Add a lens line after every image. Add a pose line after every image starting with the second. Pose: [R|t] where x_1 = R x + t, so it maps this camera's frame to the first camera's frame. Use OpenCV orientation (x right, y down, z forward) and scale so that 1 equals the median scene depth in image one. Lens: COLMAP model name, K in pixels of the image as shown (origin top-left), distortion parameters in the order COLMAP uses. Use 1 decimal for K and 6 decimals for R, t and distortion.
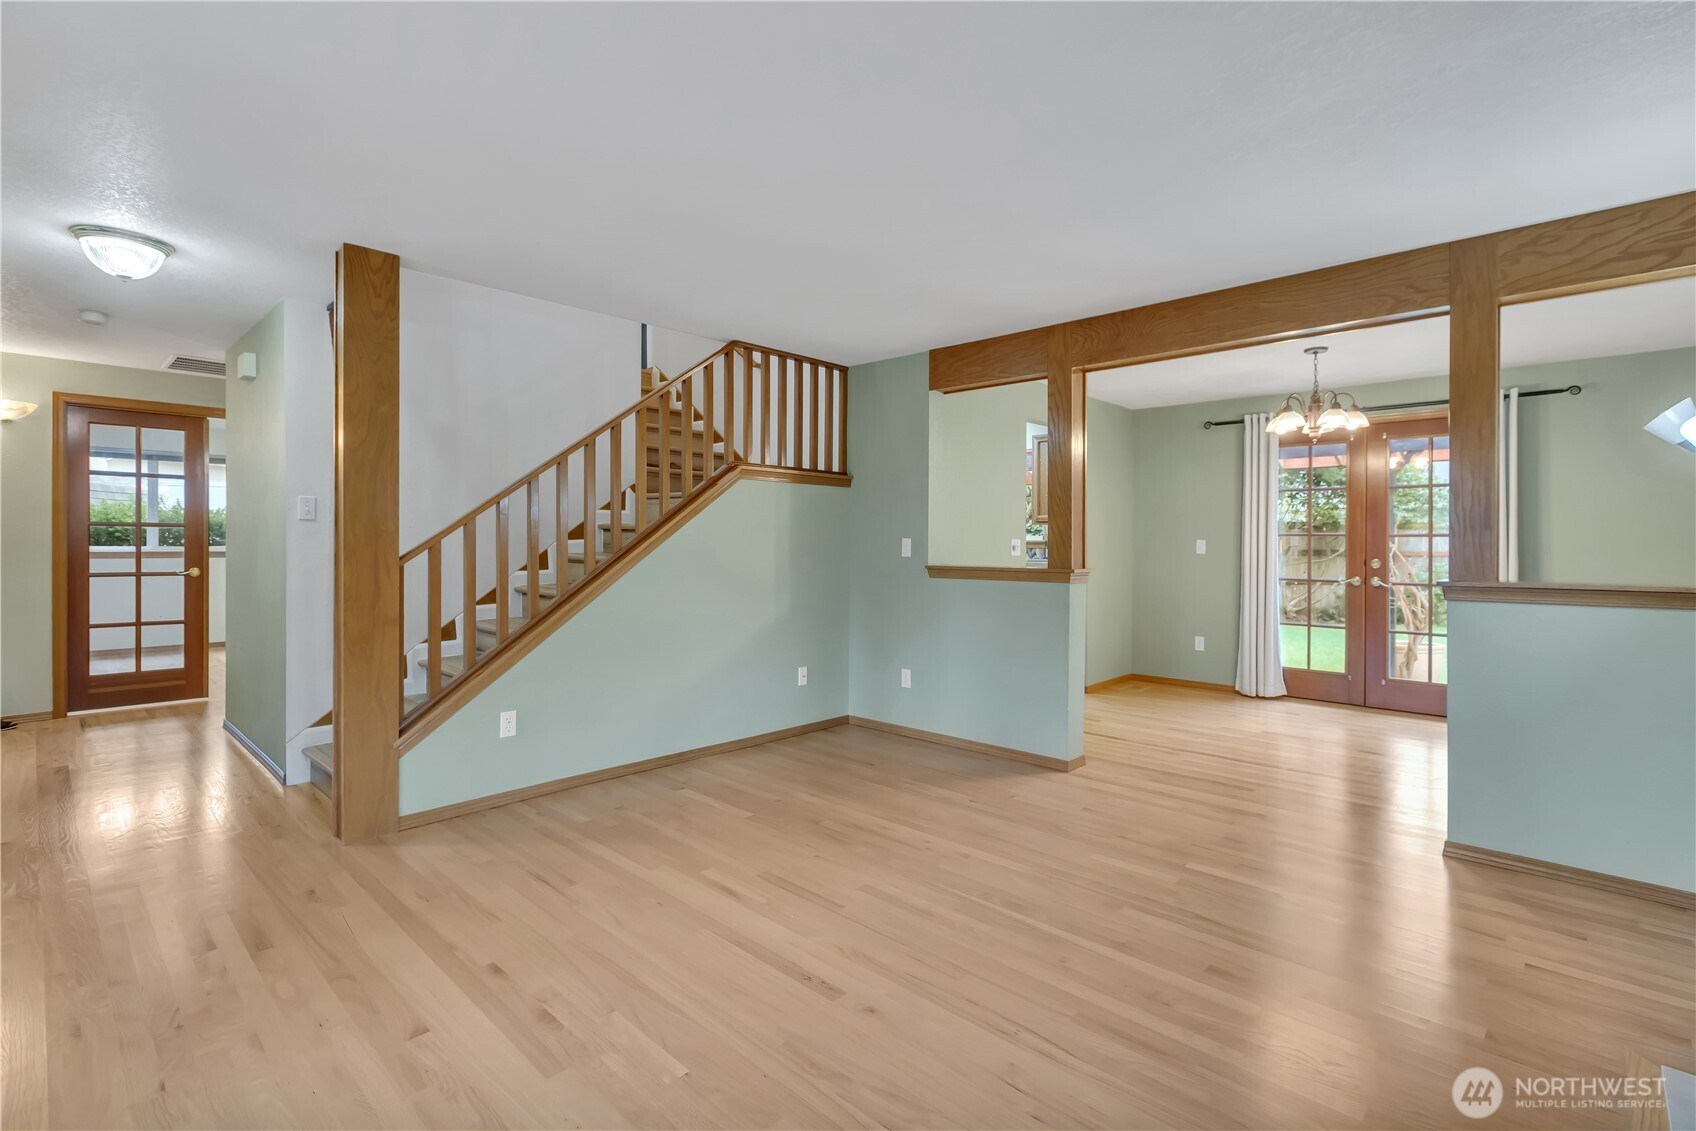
lens RADIAL K [[789.4, 0, 850.5], [0, 789.4, 538.4], [0, 0, 1]] dist [-0.000995, -0.000349]
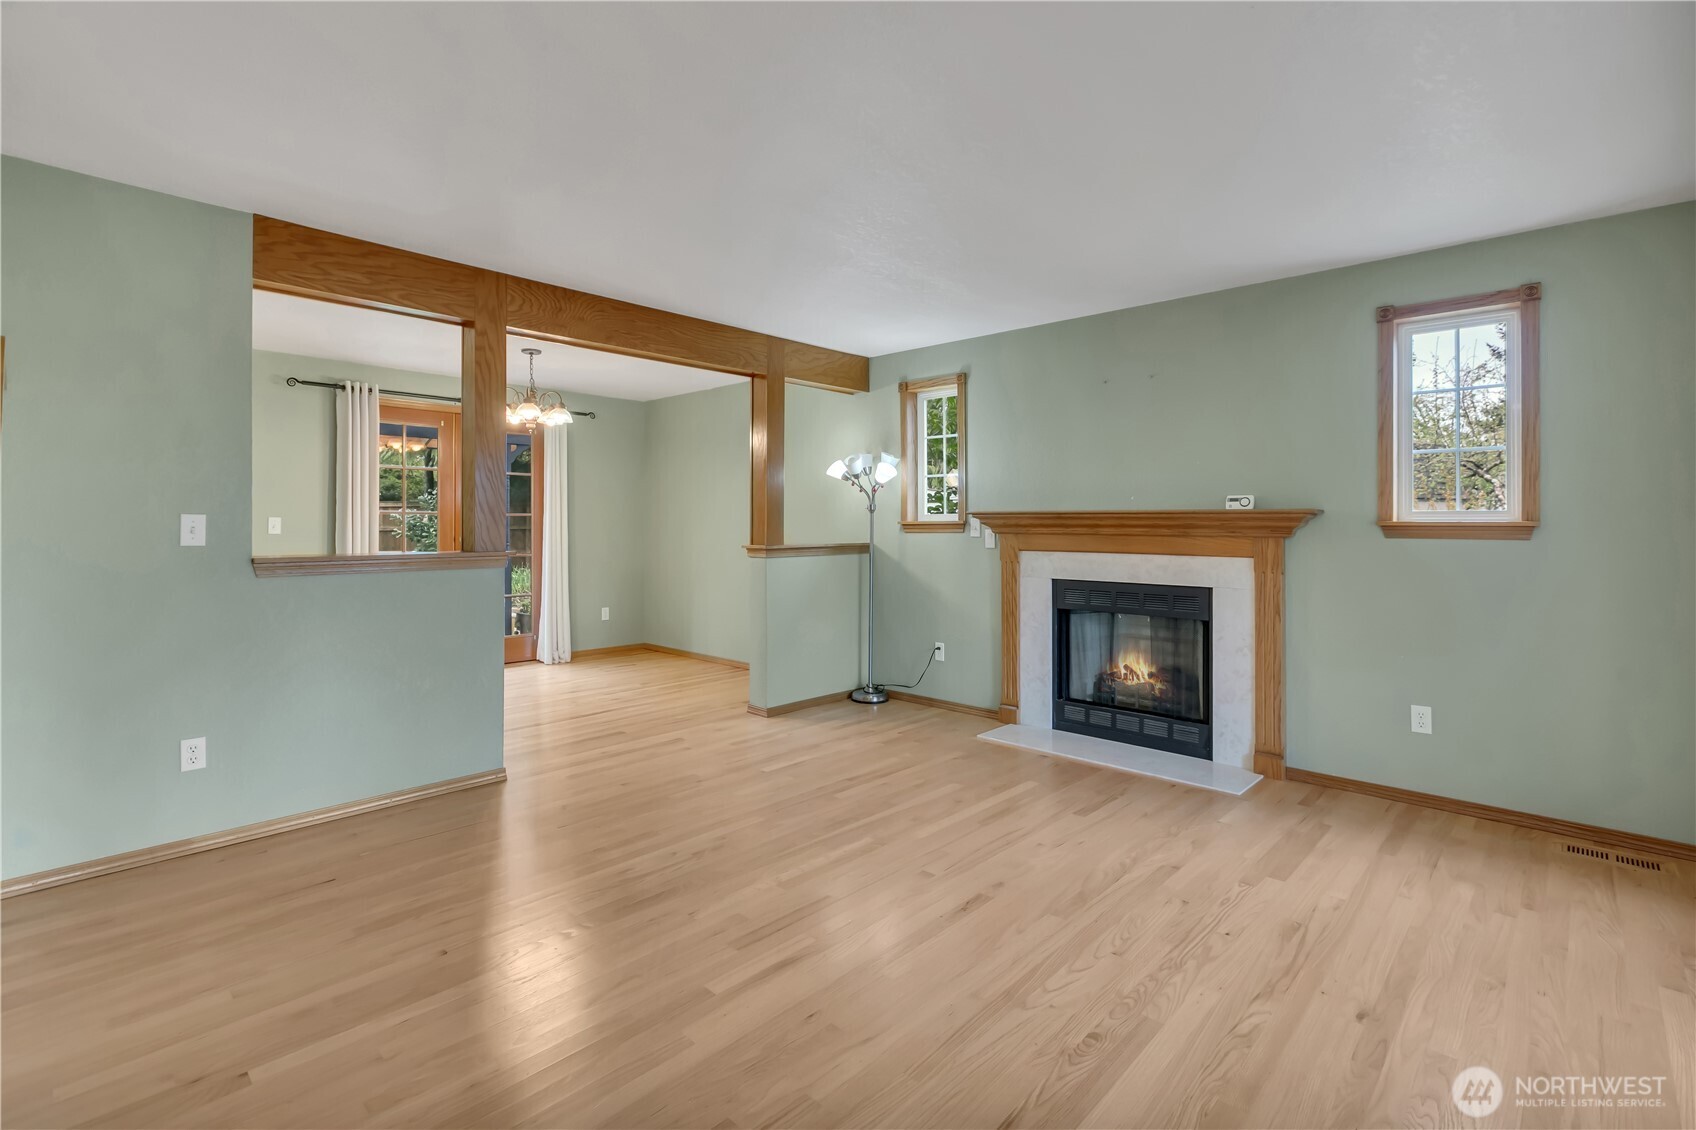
lens RADIAL K [[790.6, 0, 866.3], [0, 790.6, 511.7], [0, 0, 1]] dist [0.000332, 0.000164]
pose [[-0.025955, 0.011213, 0.999600, -0.523789], [-0.007696, 0.999905, -0.011416, 0.001049], [-0.999633, -0.007990, -0.025867, 0.516778]]
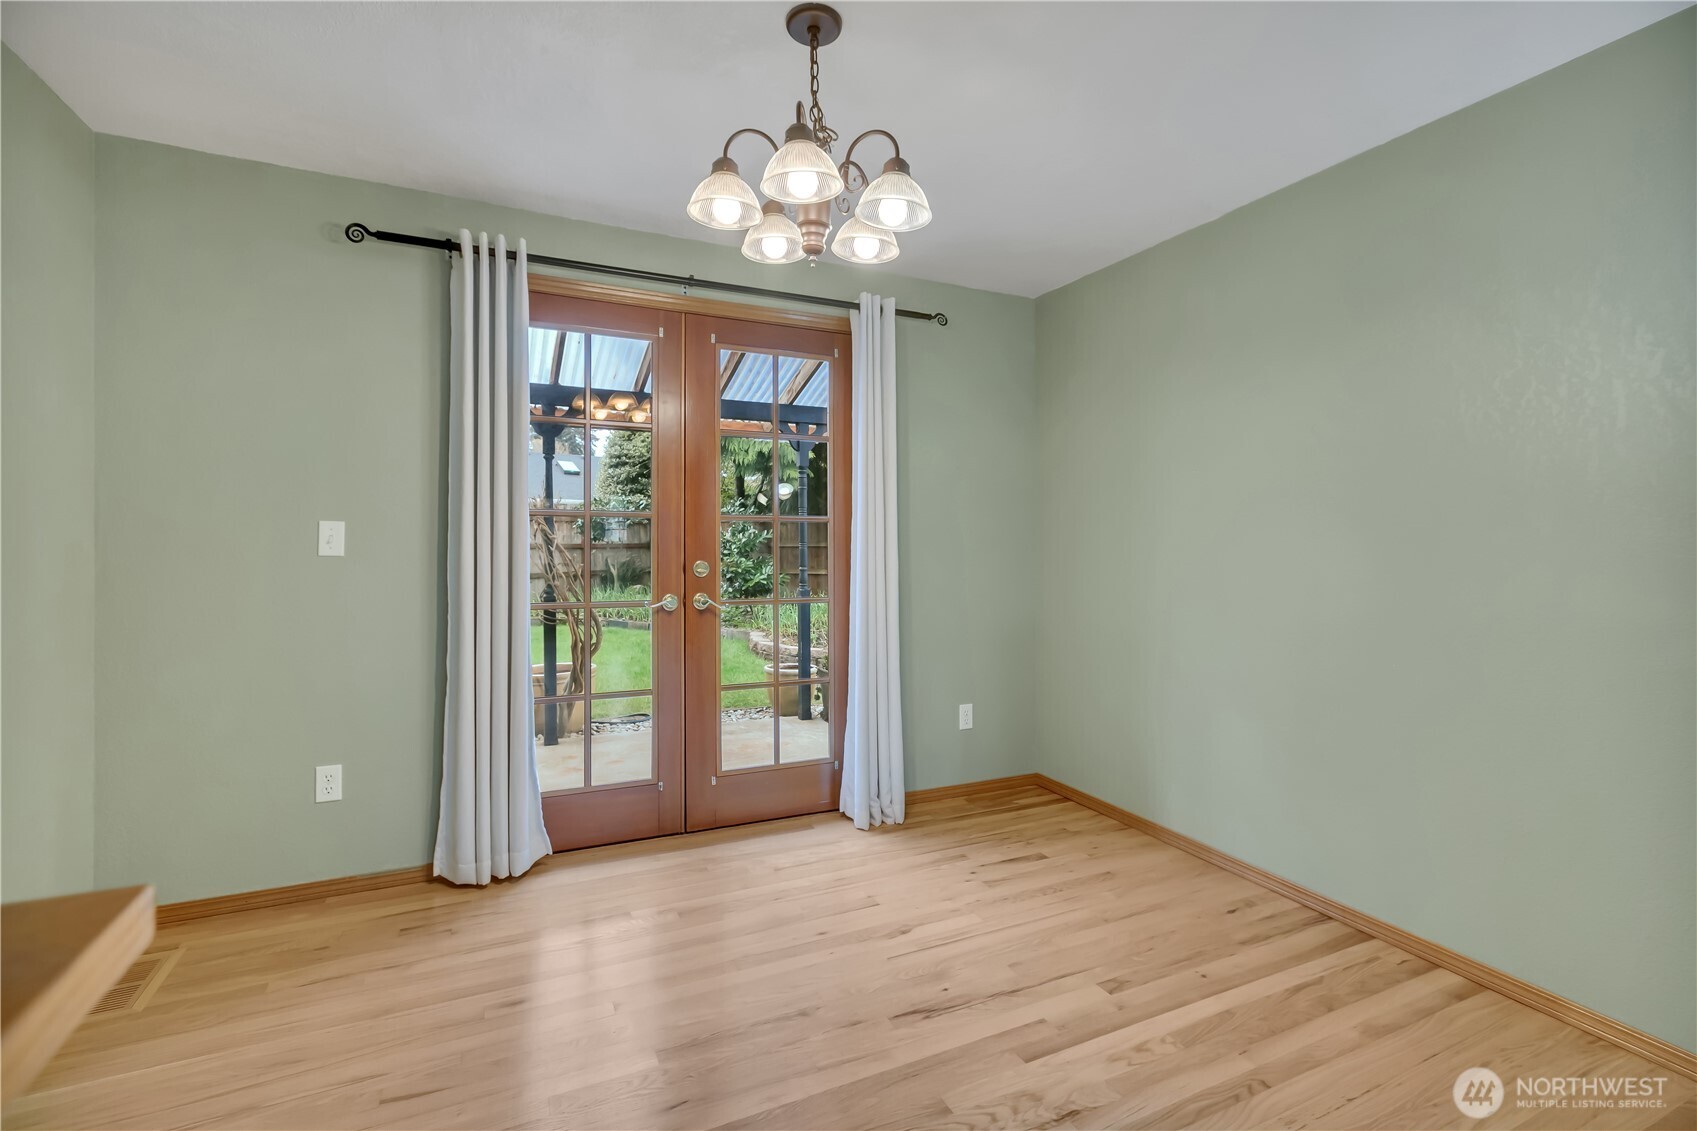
lens RADIAL K [[752.0, 0, 846.4], [0, 752.0, 546.9], [0, 0, 1]] dist [-0.001382, -0.000174]
pose [[0.362153, -0.009746, 0.932068, 0.239476], [-0.009046, 0.999862, 0.013970, 0.009635], [-0.932075, -0.013490, 0.362014, 0.804250]]
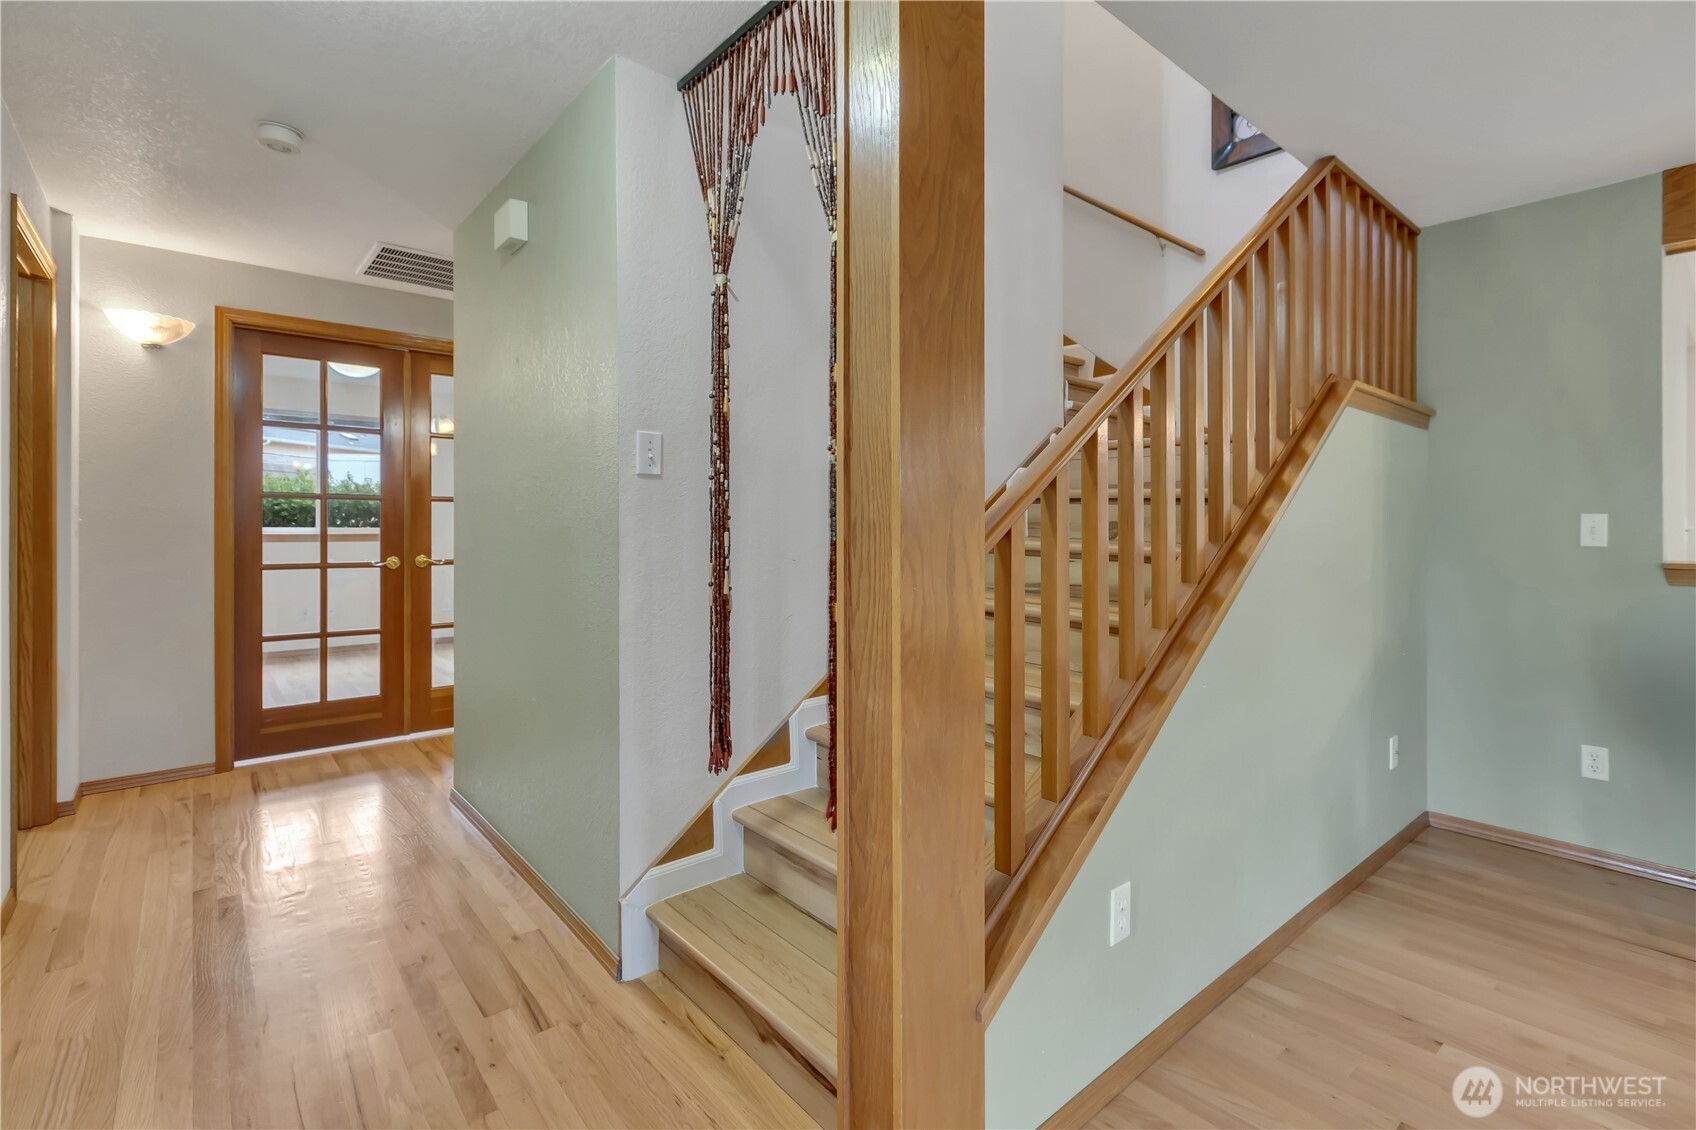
lens RADIAL K [[779.2, 0, 846.3], [0, 779.2, 521.8], [0, 0, 1]] dist [-0.000544, -0.000124]
pose [[0.994105, 0.000308, -0.108420, -0.396830], [-0.000218, 1.000000, 0.000842, 0.005499], [0.108420, -0.000813, 0.994105, 0.389549]]
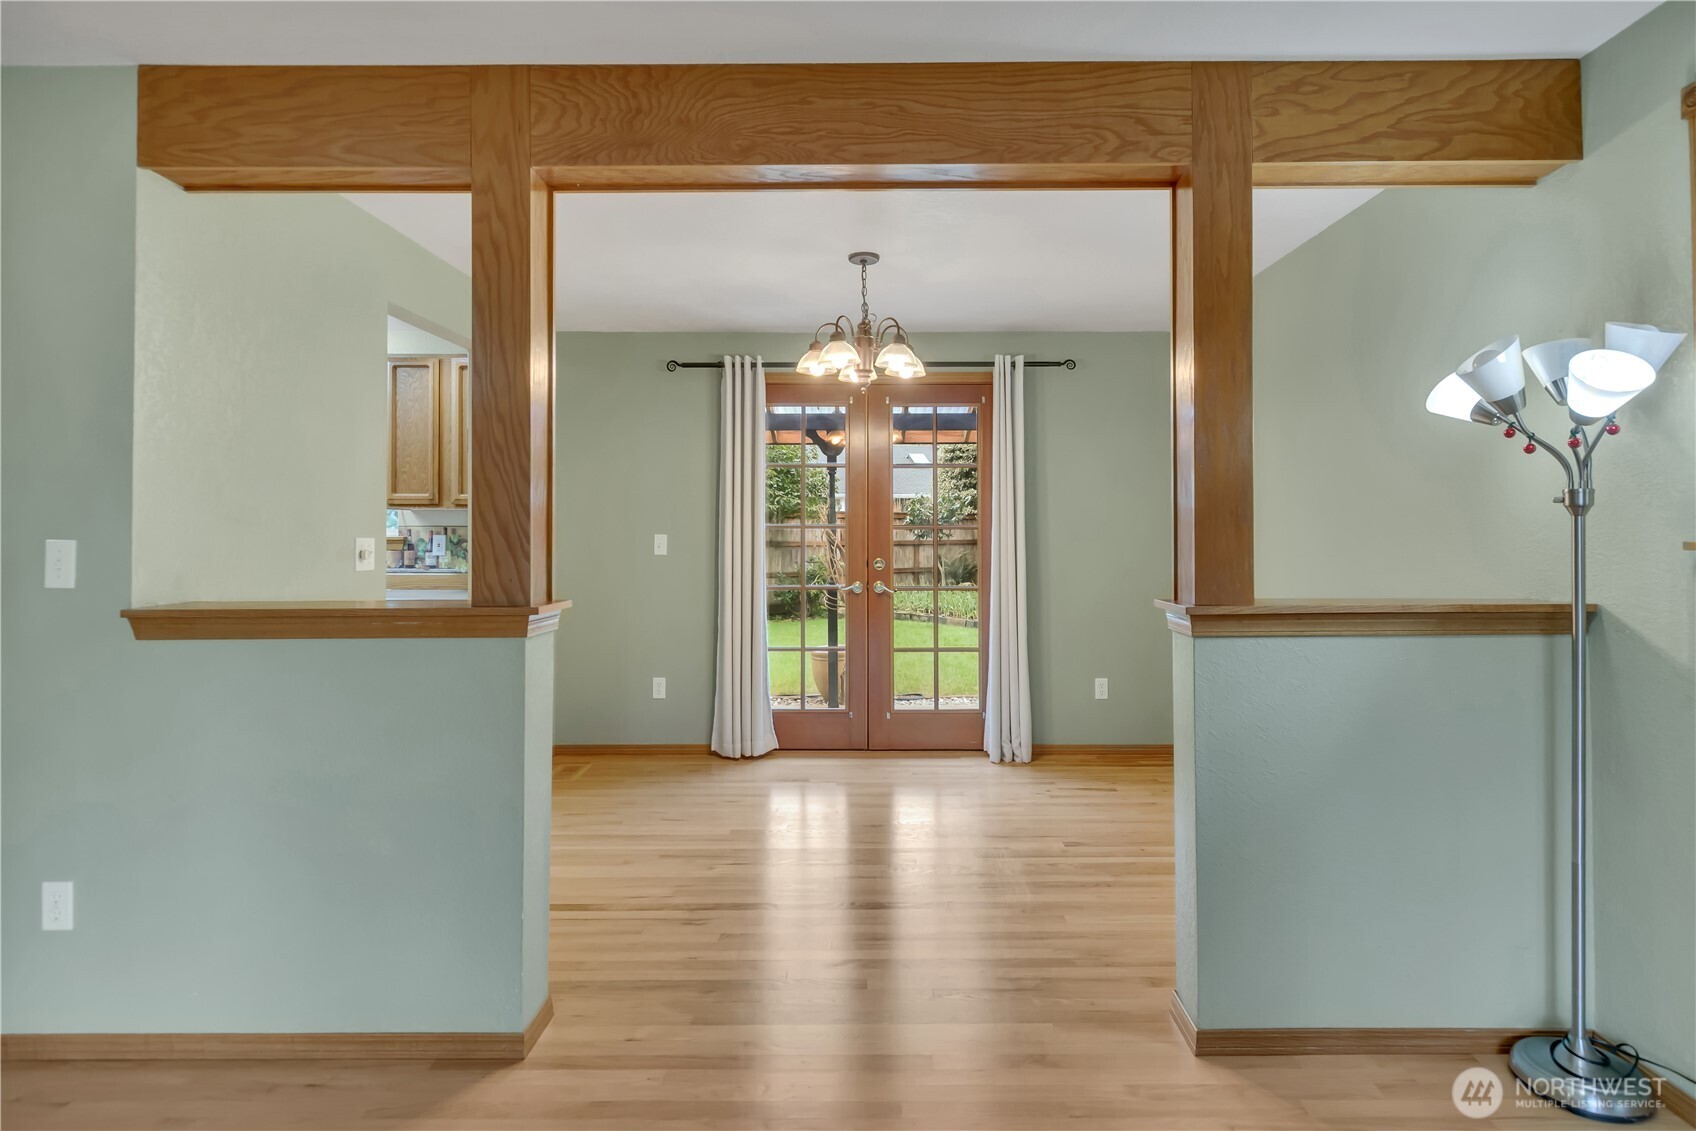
lens RADIAL K [[897.2, 0, 872.2], [0, 897.2, 520.8], [0, 0, 1]] dist [0.000874, -0.000826]
pose [[0.721862, 0.002757, 0.692031, 0.053623], [0.002662, 0.999974, -0.006760, -0.005199], [-0.692032, 0.006722, 0.721836, 0.410475]]
